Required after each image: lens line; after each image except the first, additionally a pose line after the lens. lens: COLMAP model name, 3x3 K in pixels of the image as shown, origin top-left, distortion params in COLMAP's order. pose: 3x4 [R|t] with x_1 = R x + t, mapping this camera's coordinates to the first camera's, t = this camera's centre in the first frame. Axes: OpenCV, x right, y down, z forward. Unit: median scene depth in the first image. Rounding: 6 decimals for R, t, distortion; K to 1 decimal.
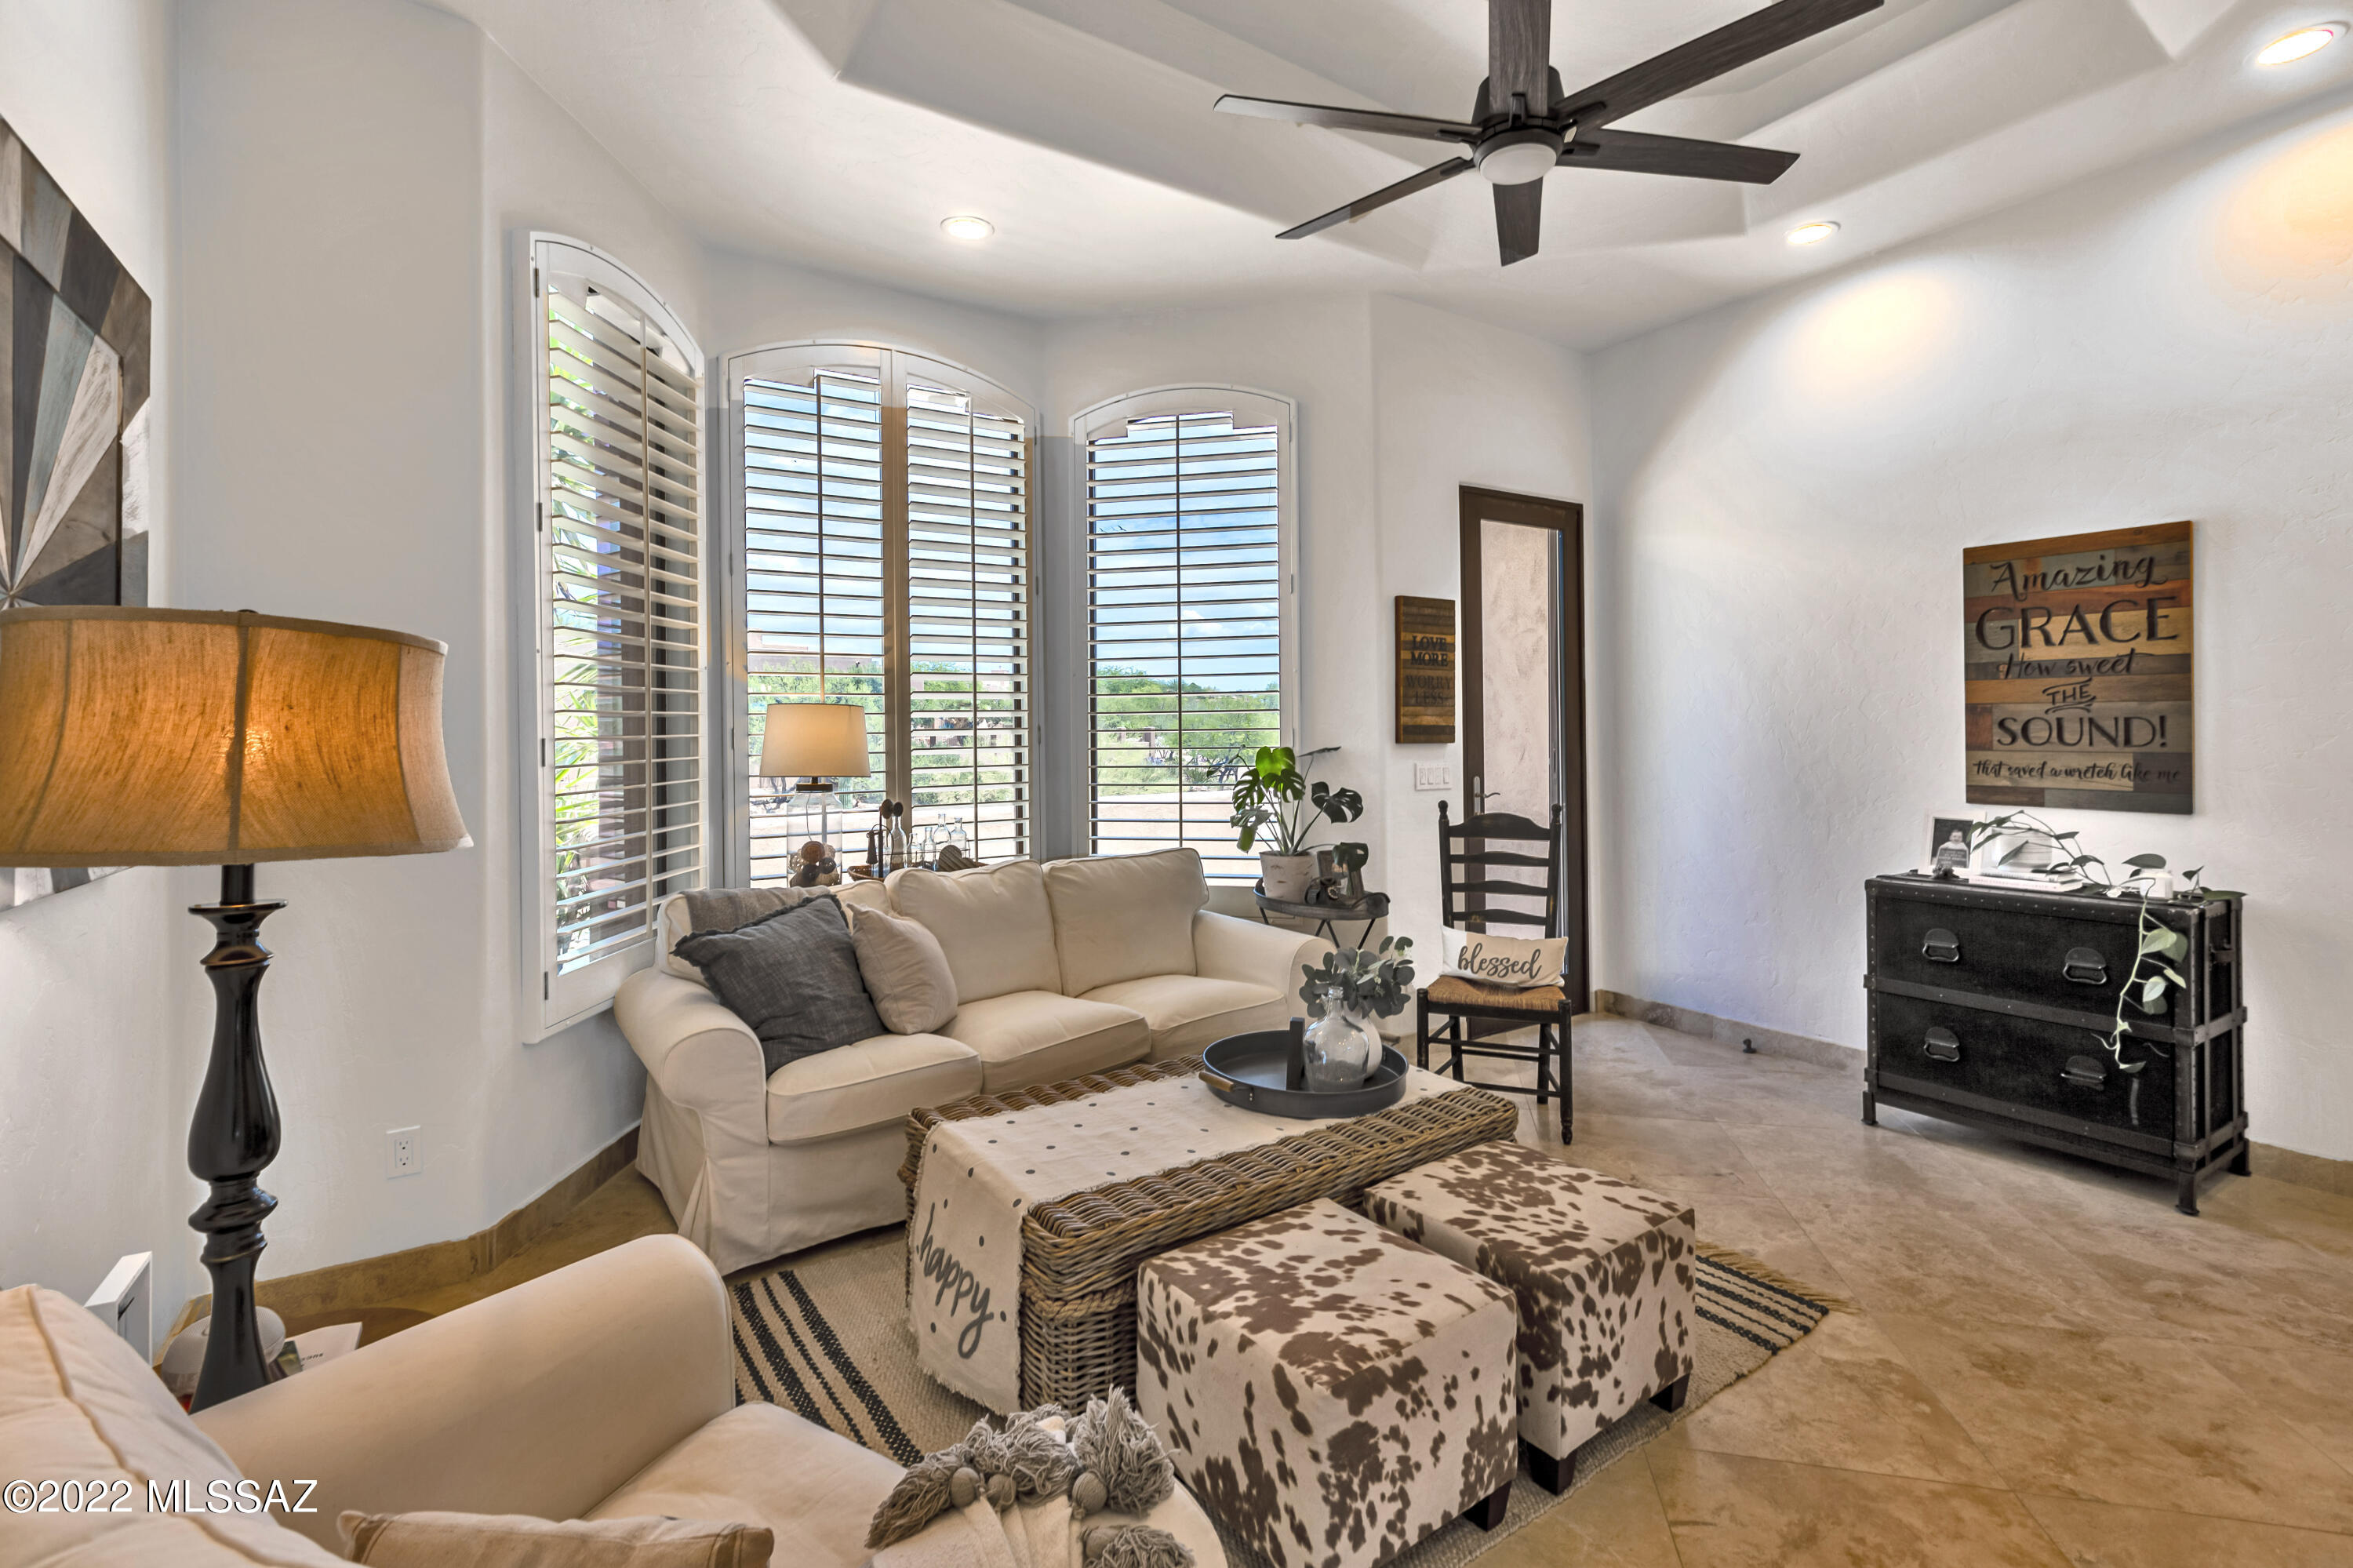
lens RADIAL K [[1099.0, 0, 1162.7], [0, 1099.0, 723.9], [0, 0, 1]] dist [0.001395, -0.000389]
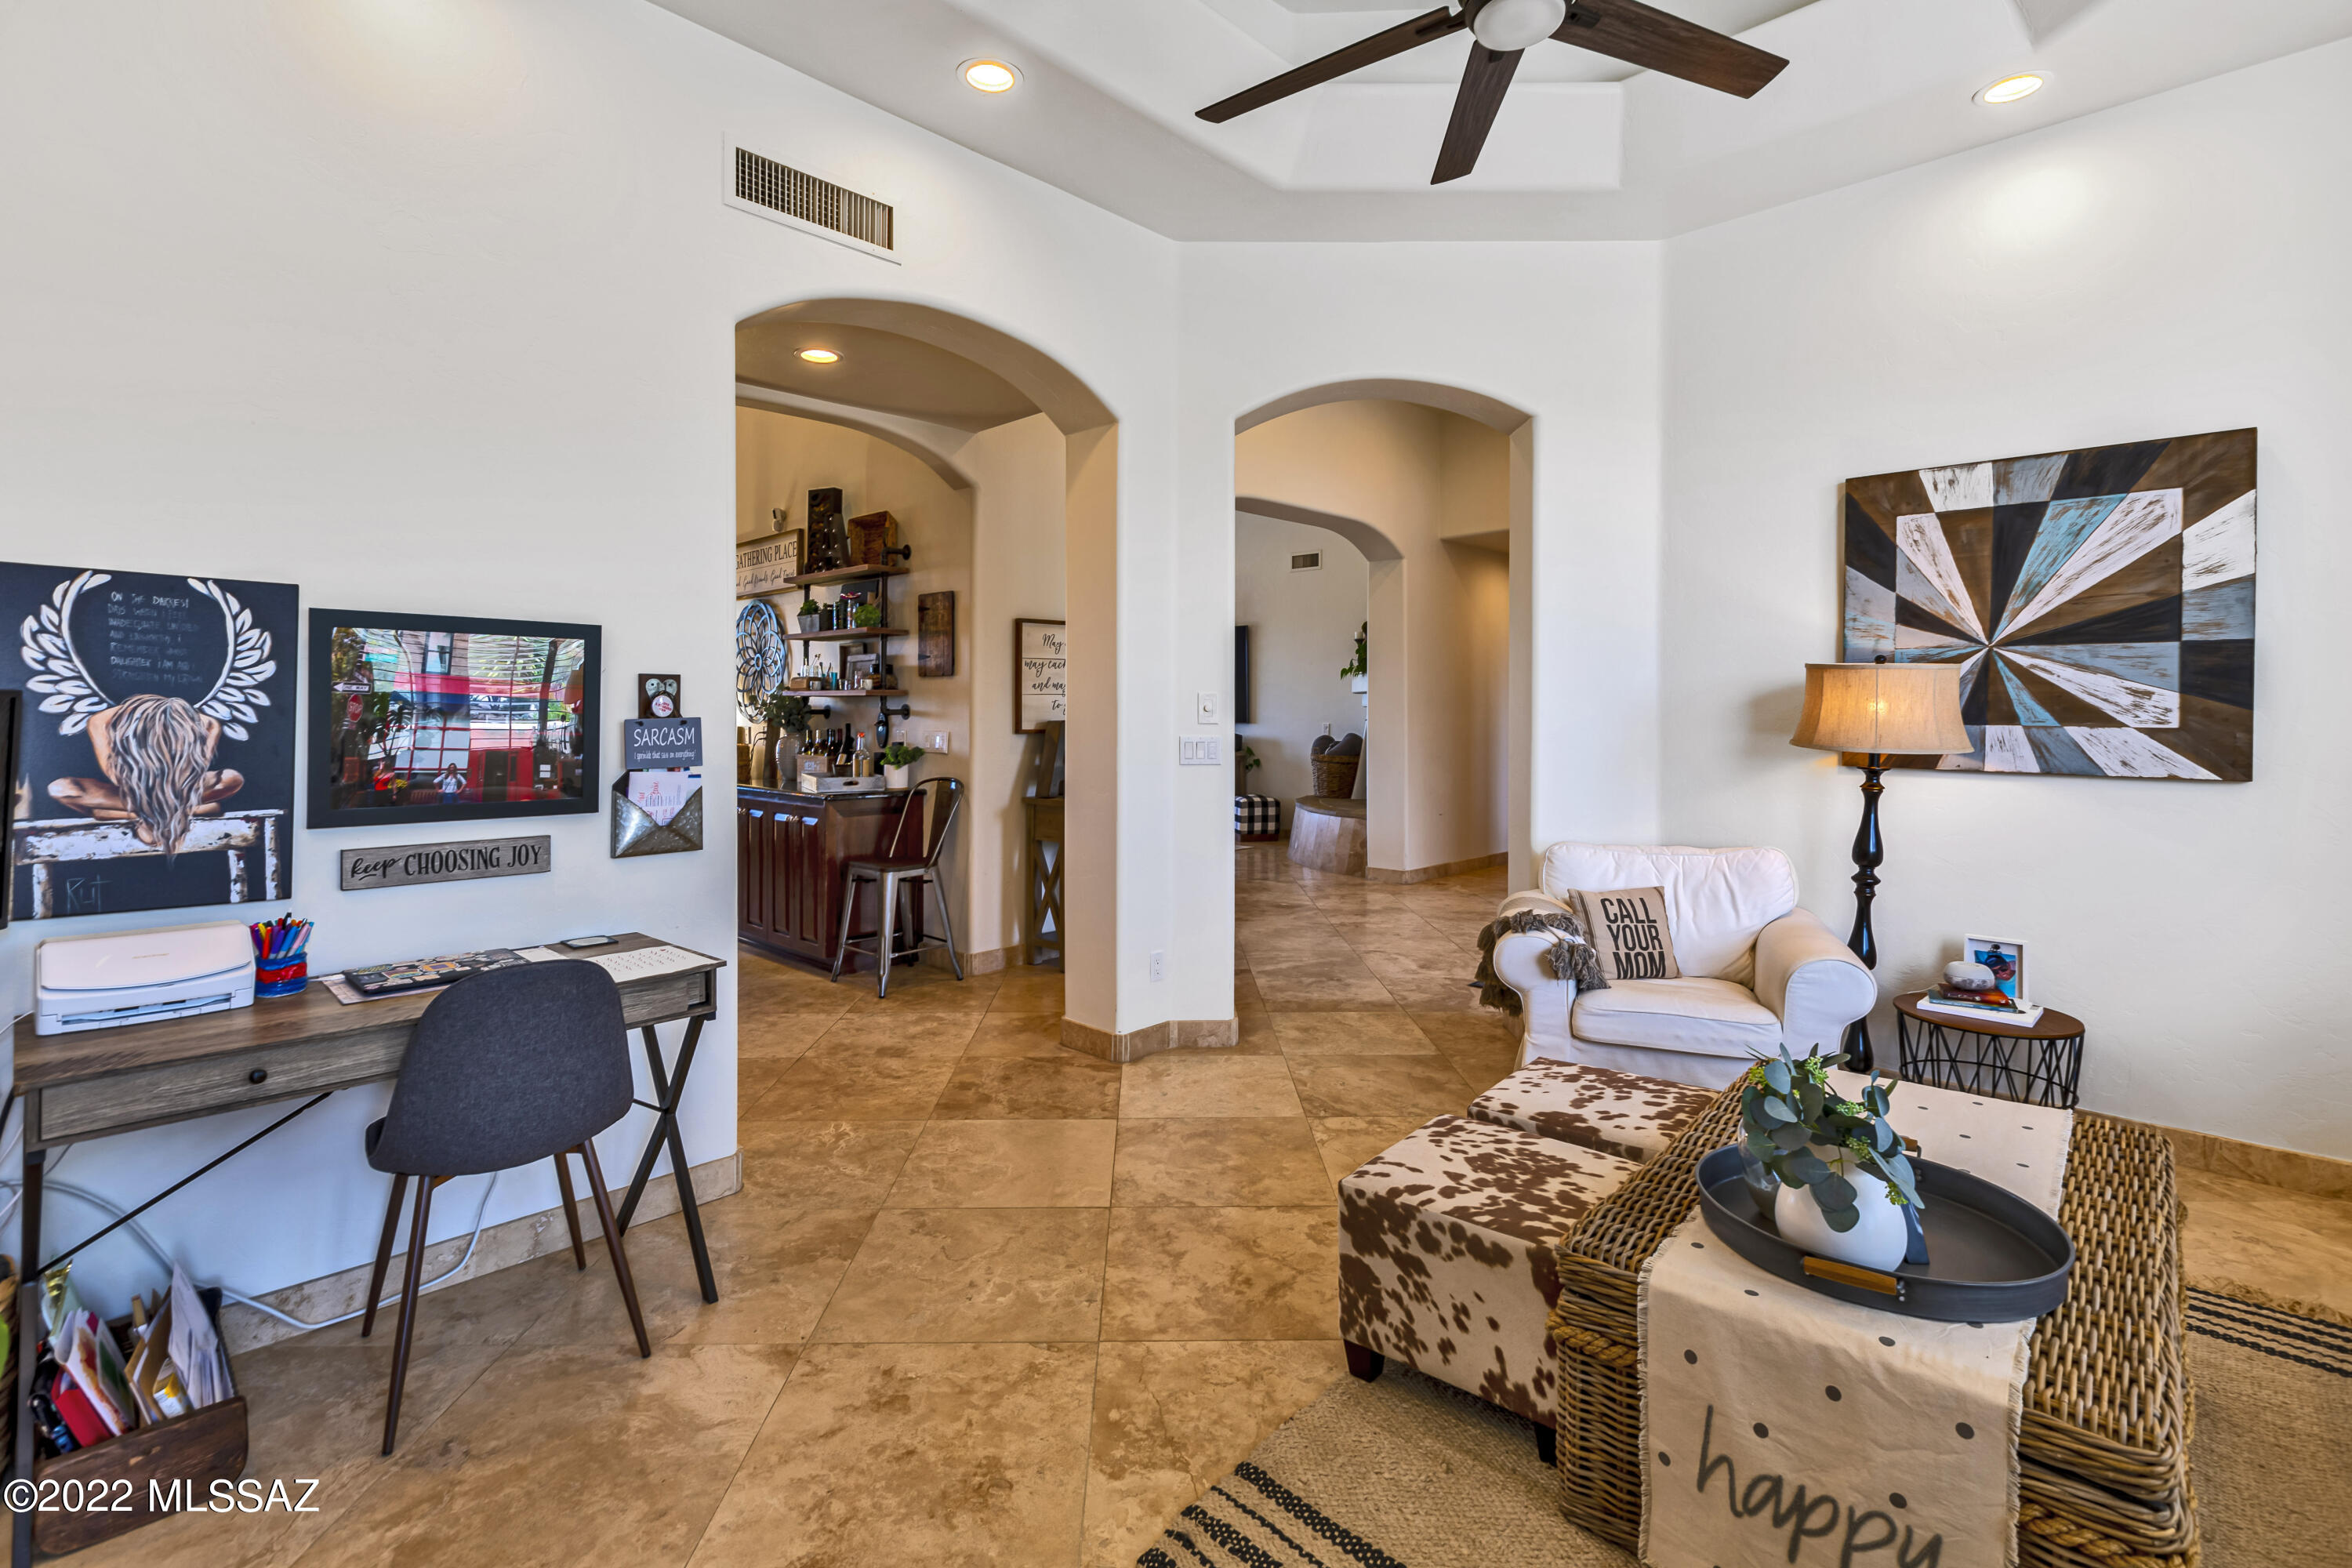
lens RADIAL K [[1098.4, 0, 1162.2], [0, 1098.4, 724.0], [0, 0, 1]] dist [0.001395, -0.000389]
pose [[-0.975450, 0.010225, -0.219983, 0.811990], [0.008756, 0.999932, 0.007654, 0.012718], [0.220046, 0.005540, -0.975474, 1.839519]]
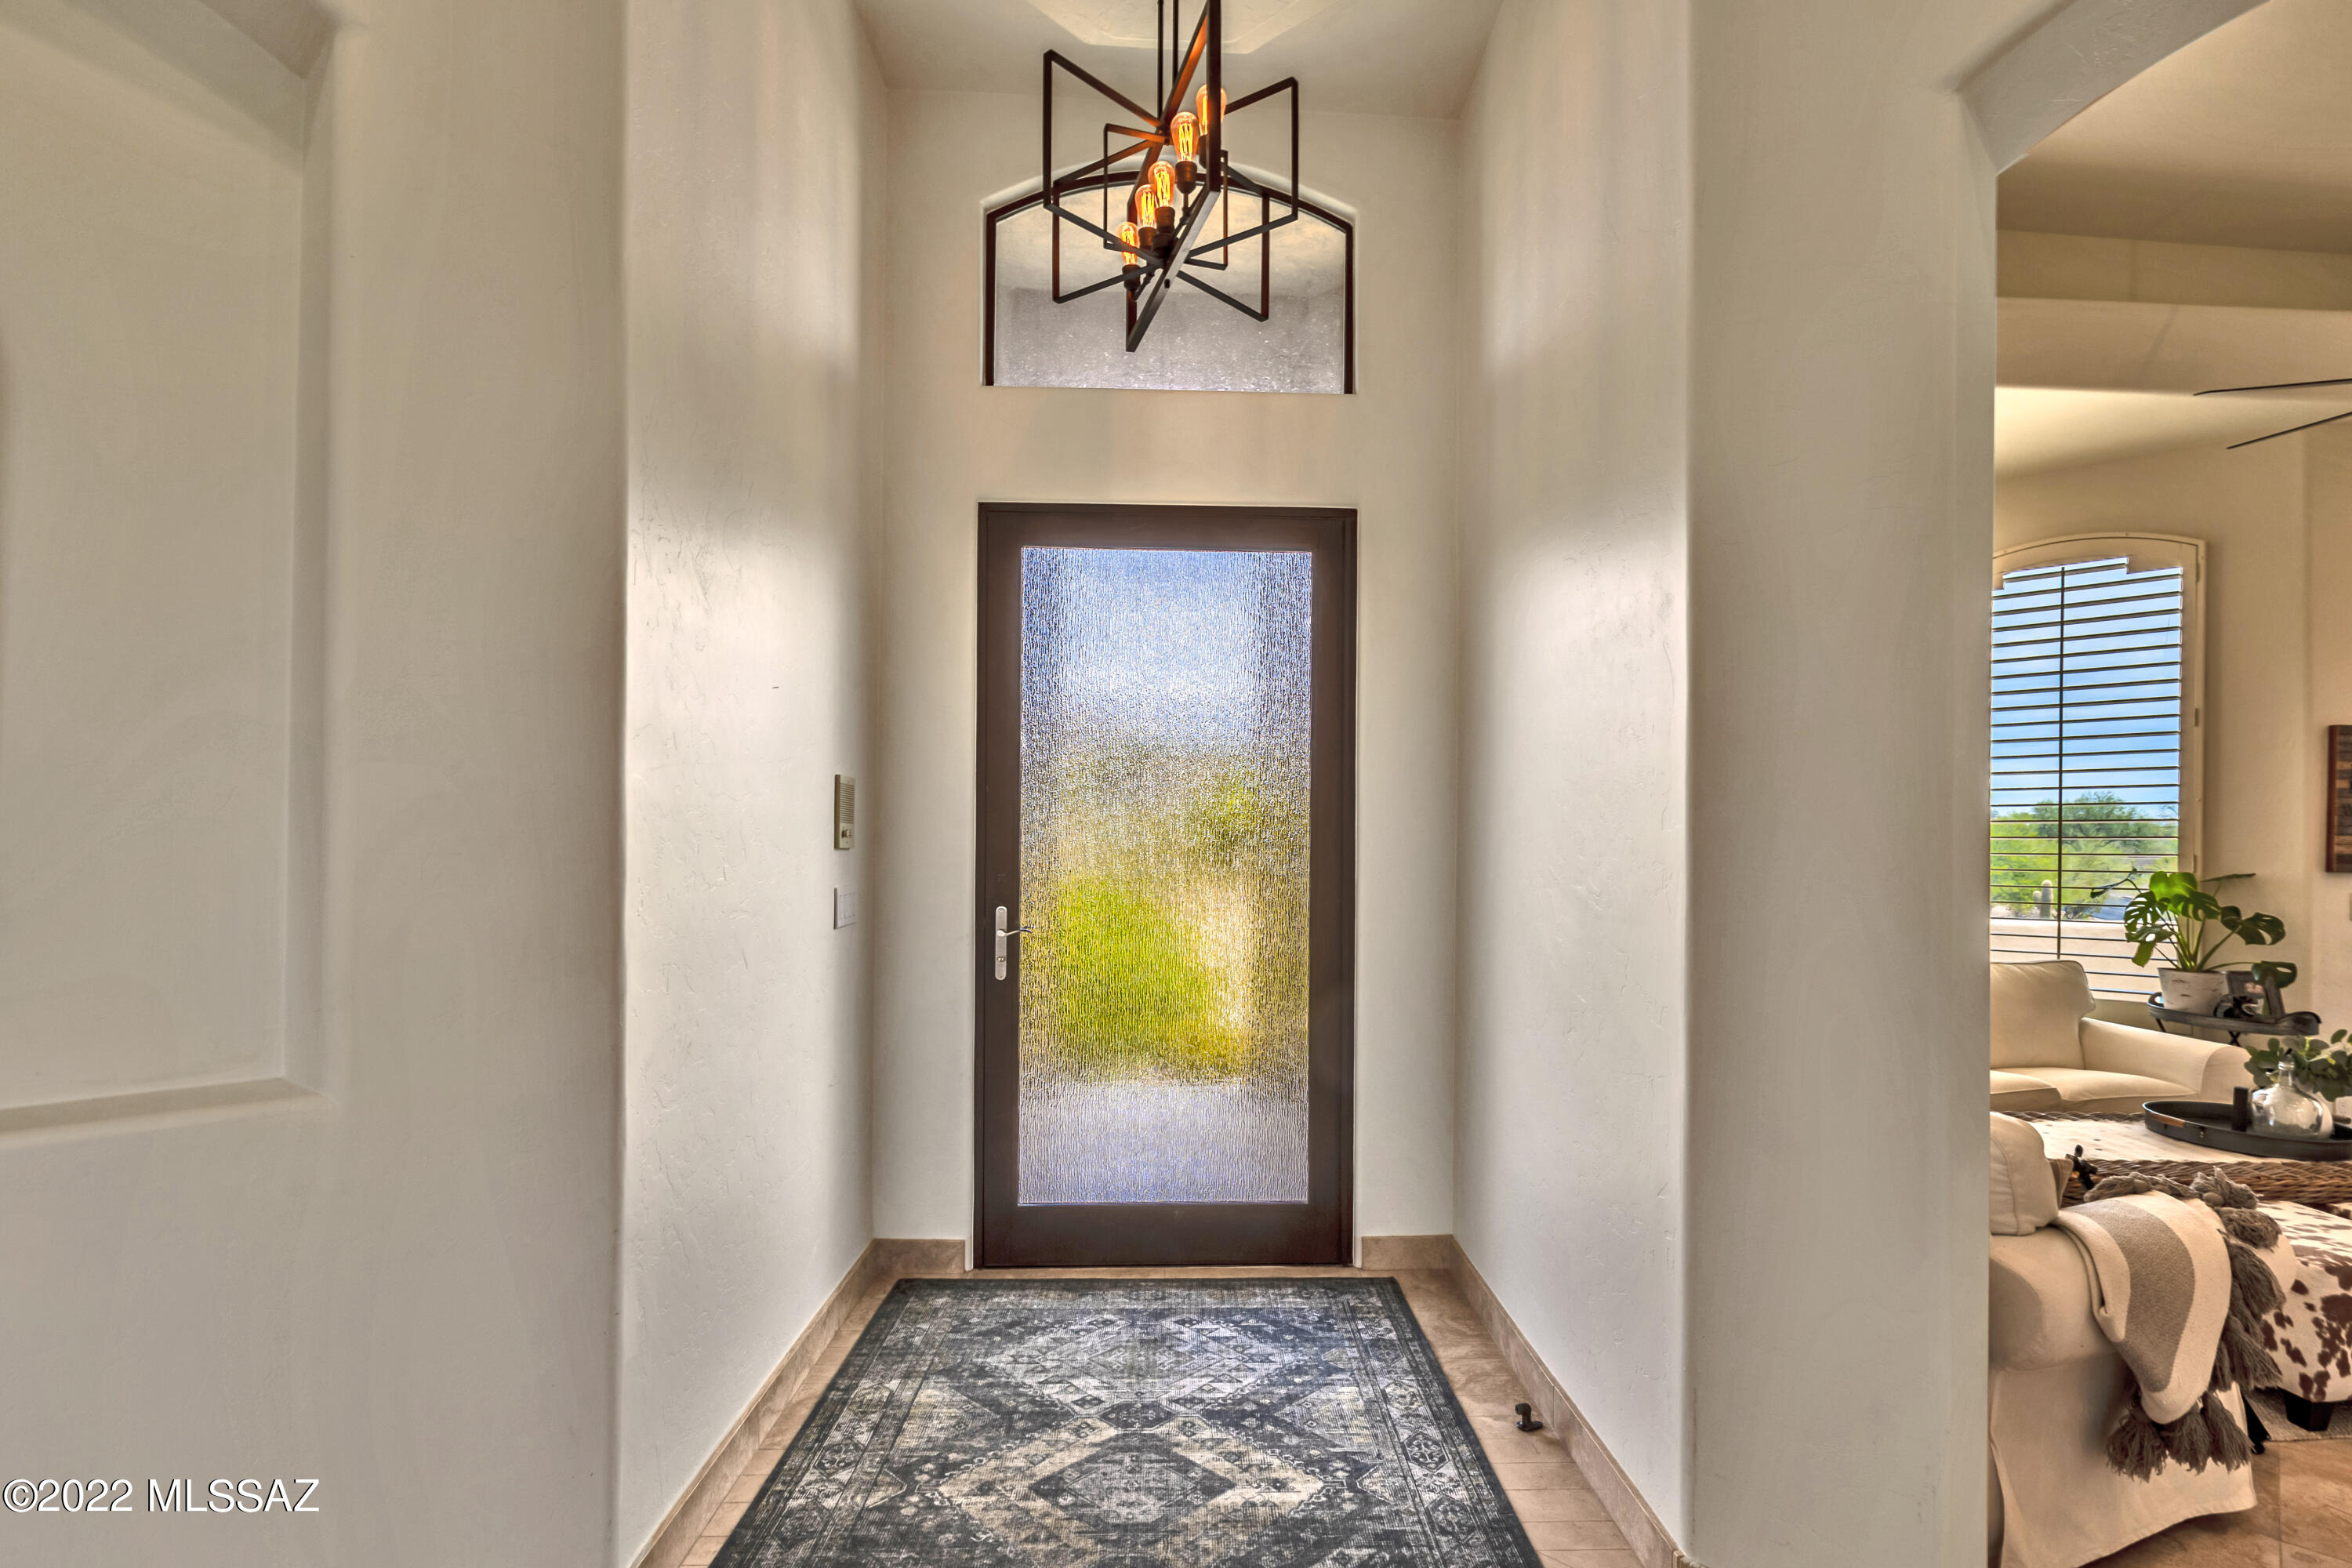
lens RADIAL K [[1181.0, 0, 1178.4], [0, 1181.0, 852.1], [0, 0, 1]] dist [-0.000370, 0.000363]
pose [[0.864166, 0.017383, -0.502907, -0.296303], [-0.014022, 0.999847, 0.010465, 0.006351], [0.503012, -0.001992, 0.864277, -0.900224]]
